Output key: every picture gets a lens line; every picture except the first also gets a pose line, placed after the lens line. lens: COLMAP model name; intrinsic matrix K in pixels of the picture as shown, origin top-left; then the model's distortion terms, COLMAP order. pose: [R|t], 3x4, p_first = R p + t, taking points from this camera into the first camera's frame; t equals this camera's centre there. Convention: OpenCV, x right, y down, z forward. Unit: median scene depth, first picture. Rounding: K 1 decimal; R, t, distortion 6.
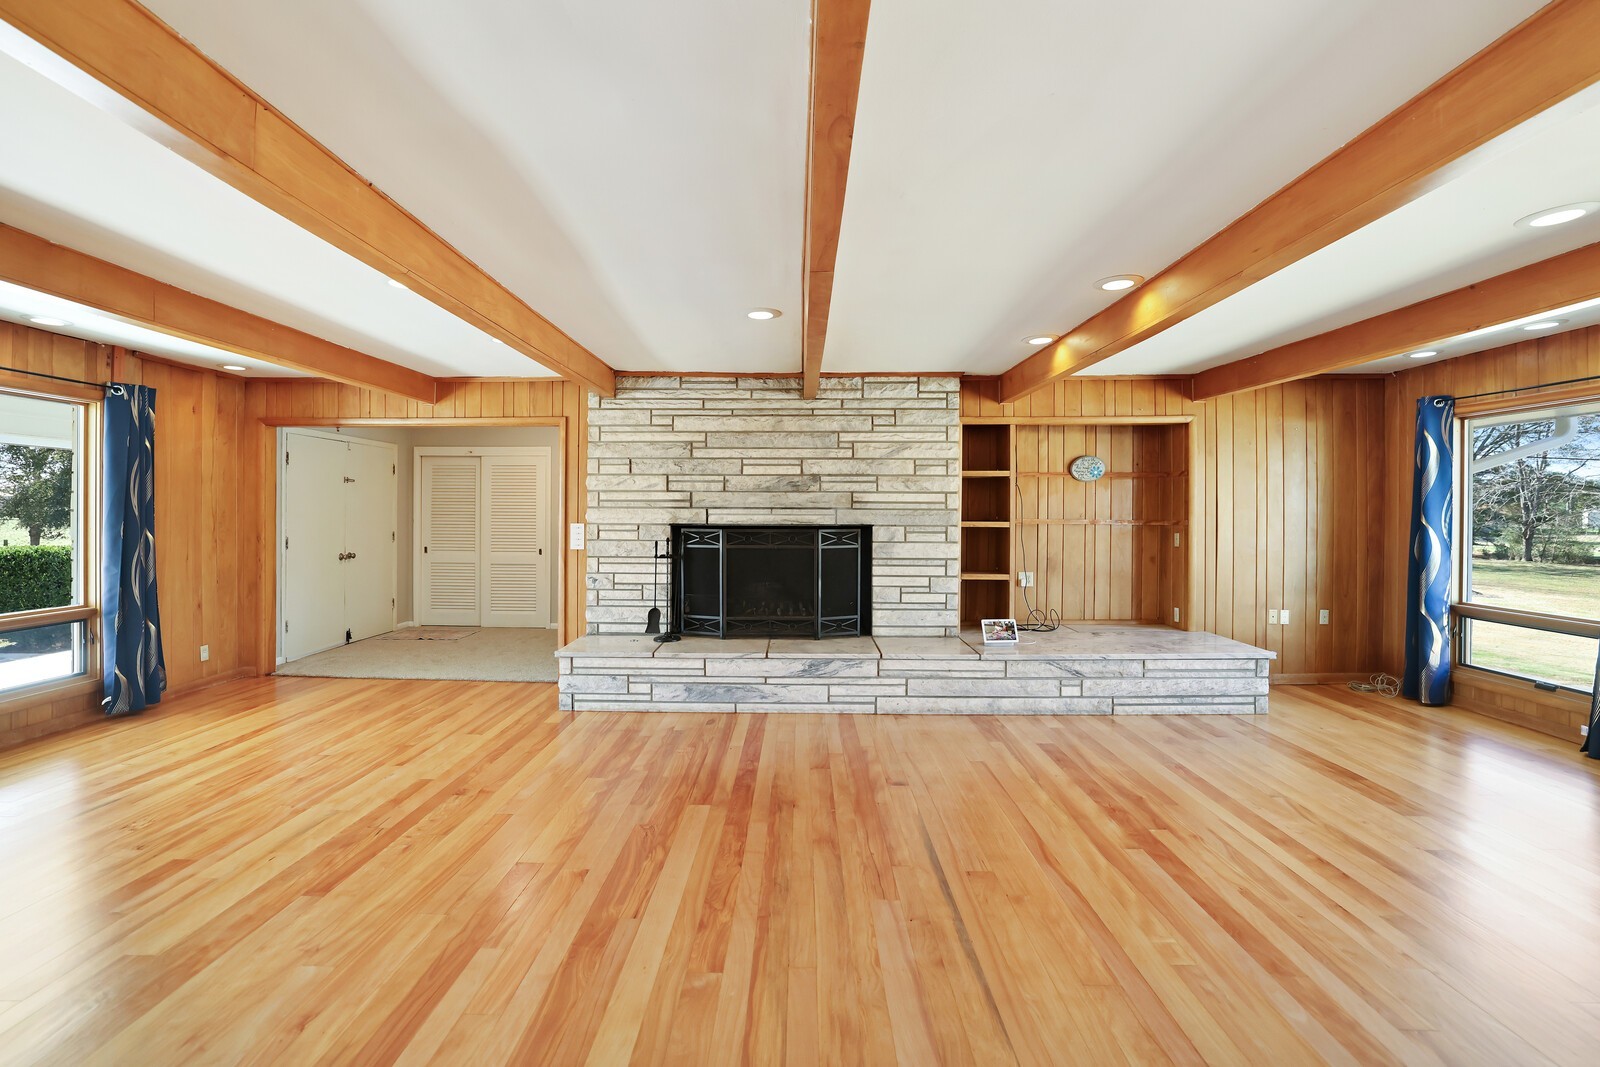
lens RADIAL K [[704.4, 0, 796.9], [0, 704.4, 521.1], [0, 0, 1]] dist [-0.034479, 0.008285]
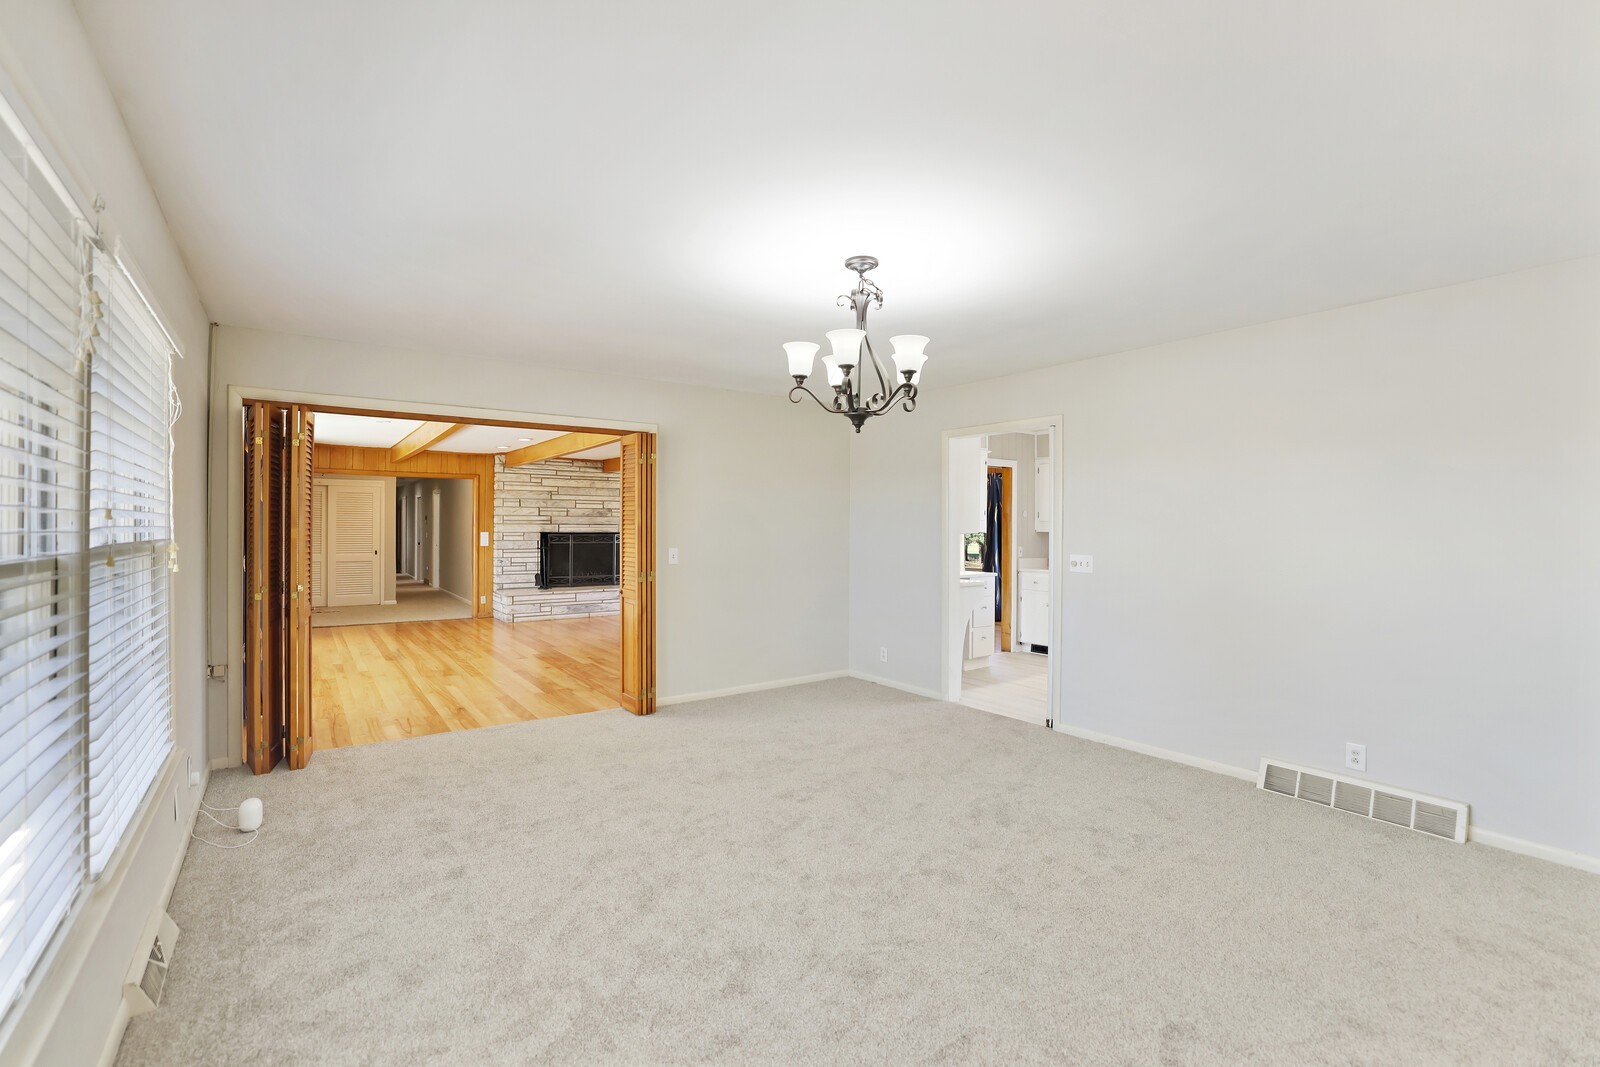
lens RADIAL K [[704.4, 0, 798.4], [0, 704.4, 529.9], [0, 0, 1]] dist [-0.034479, 0.008285]
pose [[0.804884, -0.002787, 0.593426, -0.772591], [0.002763, 0.999996, 0.000948, -0.002256], [-0.593426, 0.000877, 0.804888, -1.040226]]
